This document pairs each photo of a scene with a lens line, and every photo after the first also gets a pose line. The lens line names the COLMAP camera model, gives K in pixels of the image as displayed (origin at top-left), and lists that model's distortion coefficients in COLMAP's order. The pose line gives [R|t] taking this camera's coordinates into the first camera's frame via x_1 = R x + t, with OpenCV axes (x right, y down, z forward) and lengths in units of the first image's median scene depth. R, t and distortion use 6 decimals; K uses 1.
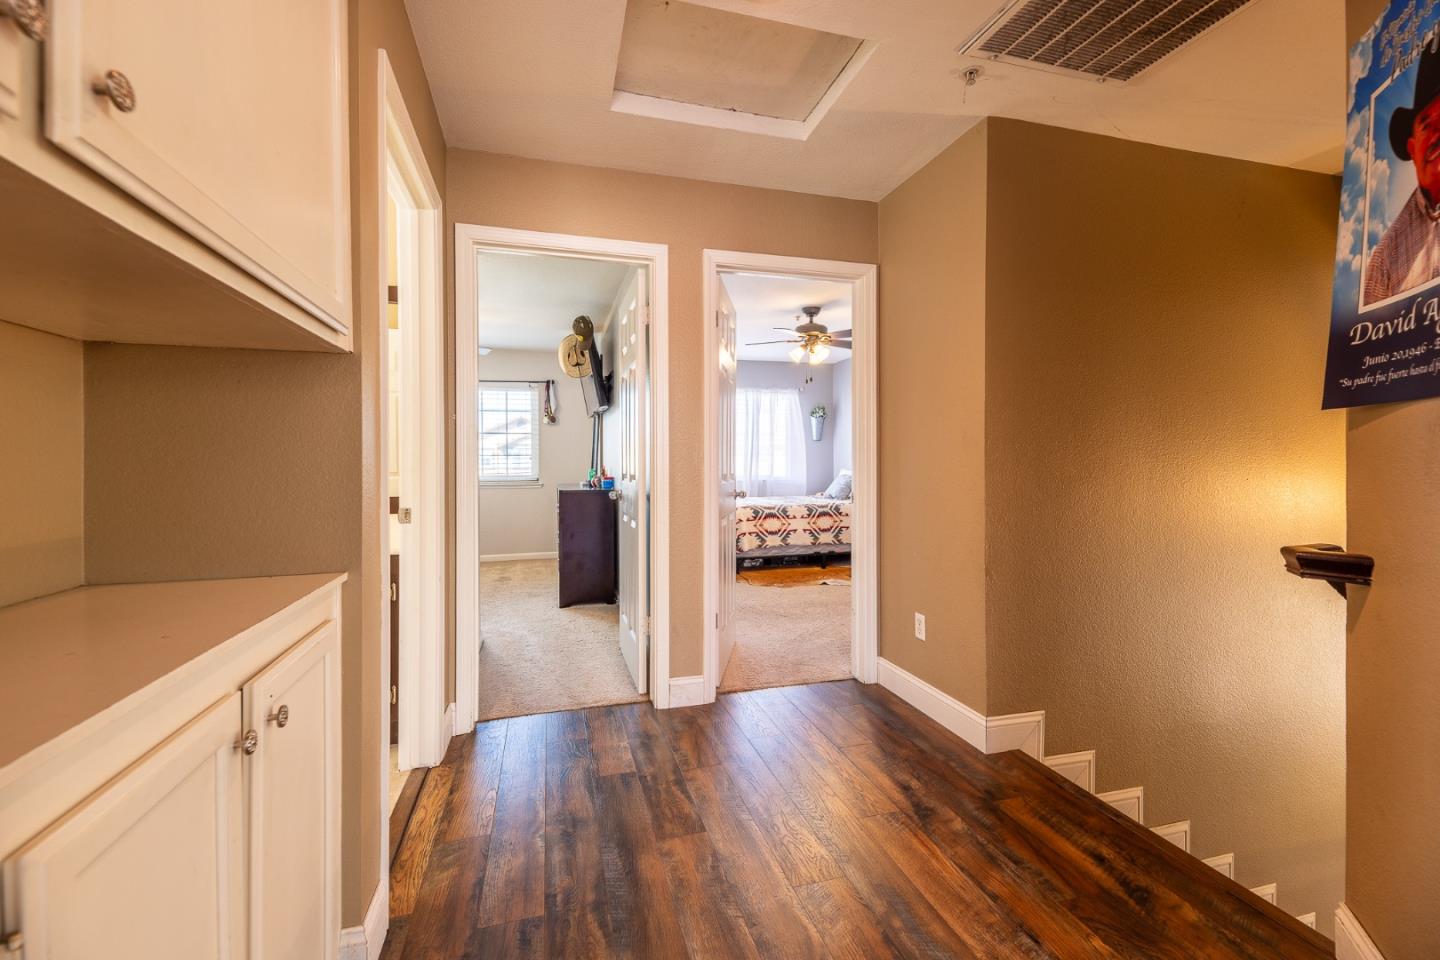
lens RADIAL K [[603.9, 0, 720.6], [0, 603.9, 472.4], [0, 0, 1]] dist [-0.004584, -0.000336]
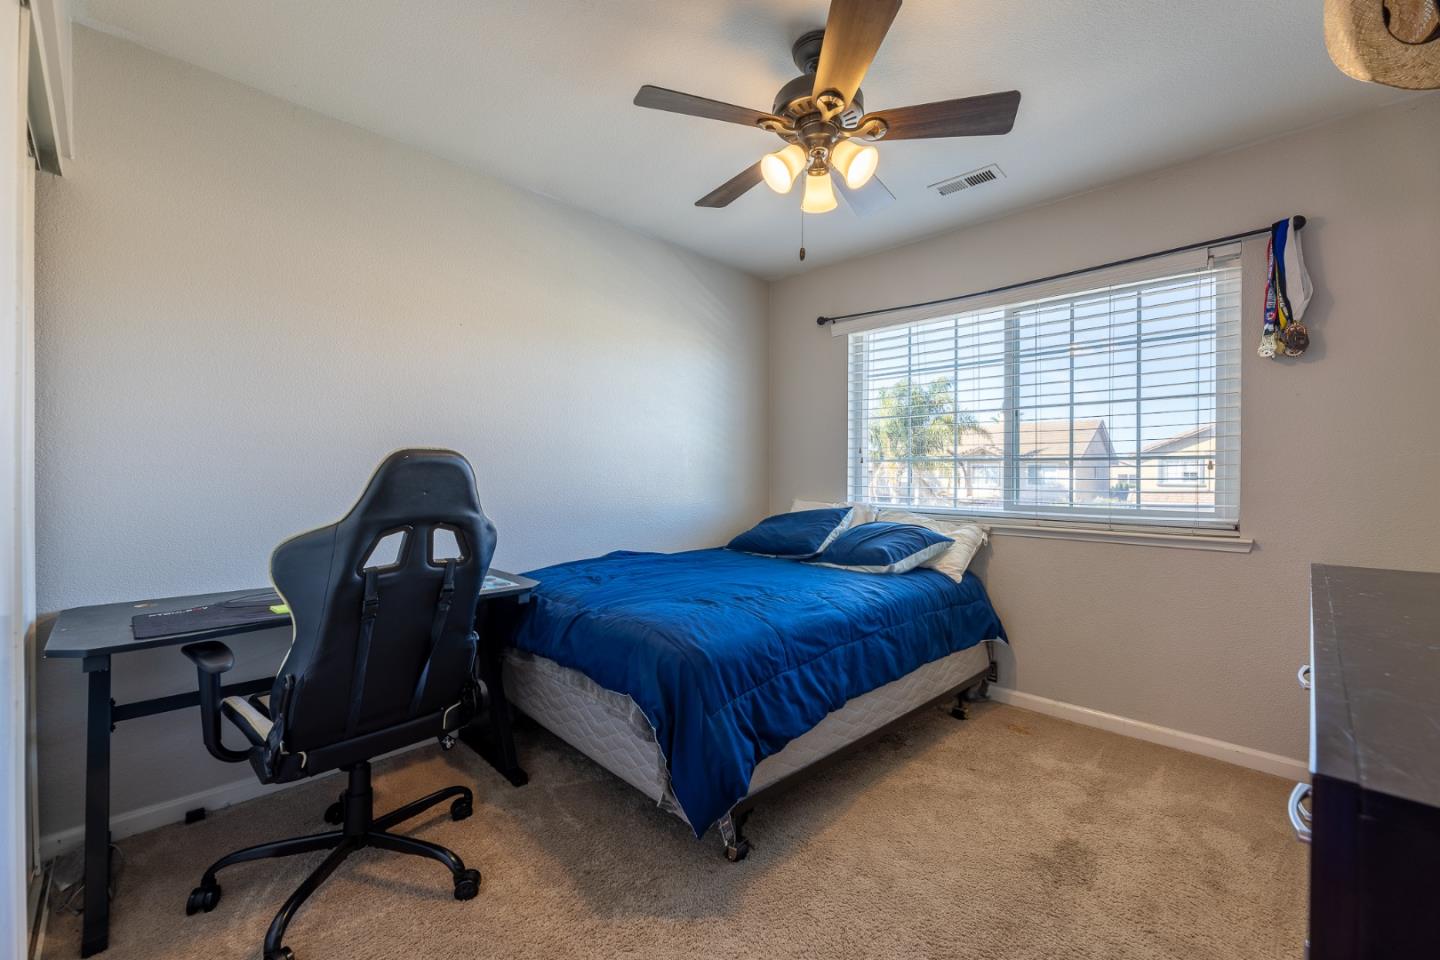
lens RADIAL K [[603.9, 0, 723.4], [0, 603.9, 477.2], [0, 0, 1]] dist [-0.004584, -0.000336]
pose [[0.499035, 0.006124, -0.866560, -0.155125], [-0.013749, 0.999905, -0.000852, -0.012204], [0.866472, 0.012340, 0.499072, 0.584502]]
